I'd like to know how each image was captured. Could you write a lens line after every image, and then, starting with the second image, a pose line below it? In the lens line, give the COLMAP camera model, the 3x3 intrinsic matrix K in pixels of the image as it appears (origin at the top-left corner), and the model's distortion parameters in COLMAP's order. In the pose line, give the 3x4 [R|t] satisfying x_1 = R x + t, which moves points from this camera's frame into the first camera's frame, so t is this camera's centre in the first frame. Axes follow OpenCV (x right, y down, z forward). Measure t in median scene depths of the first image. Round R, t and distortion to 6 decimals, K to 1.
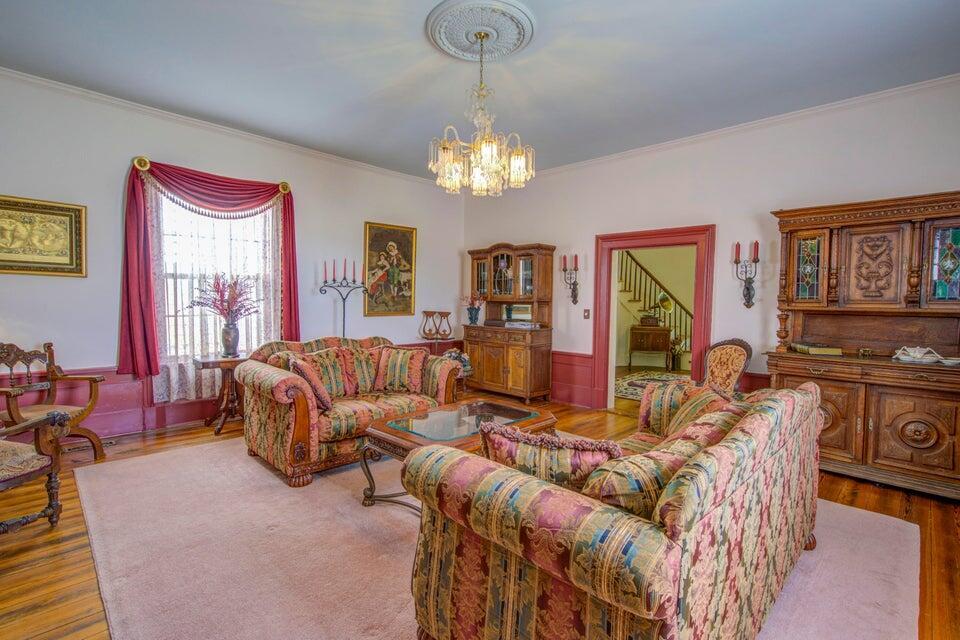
lens RADIAL K [[448.5, 0, 480.0], [0, 448.5, 320.0], [0, 0, 1]] dist [0.002296, -0.001502]
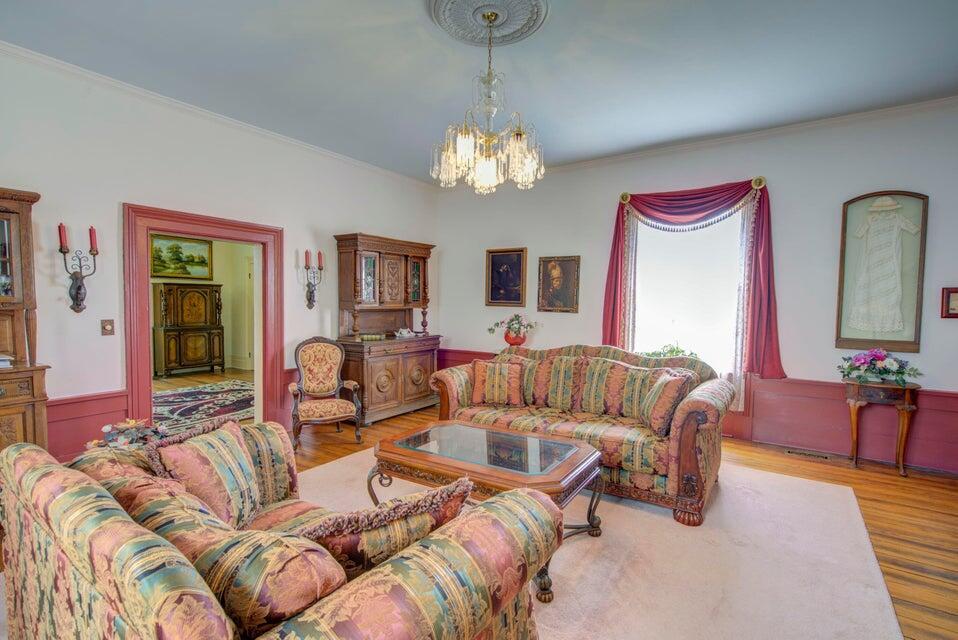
lens RADIAL K [[447.6, 0, 479.0], [0, 447.6, 320.0], [0, 0, 1]] dist [0.002296, -0.001502]
pose [[-0.180786, -0.053574, 0.982062, -0.542866], [0.040679, 0.997254, 0.061892, -0.048151], [-0.982681, 0.051138, -0.178110, 0.725022]]
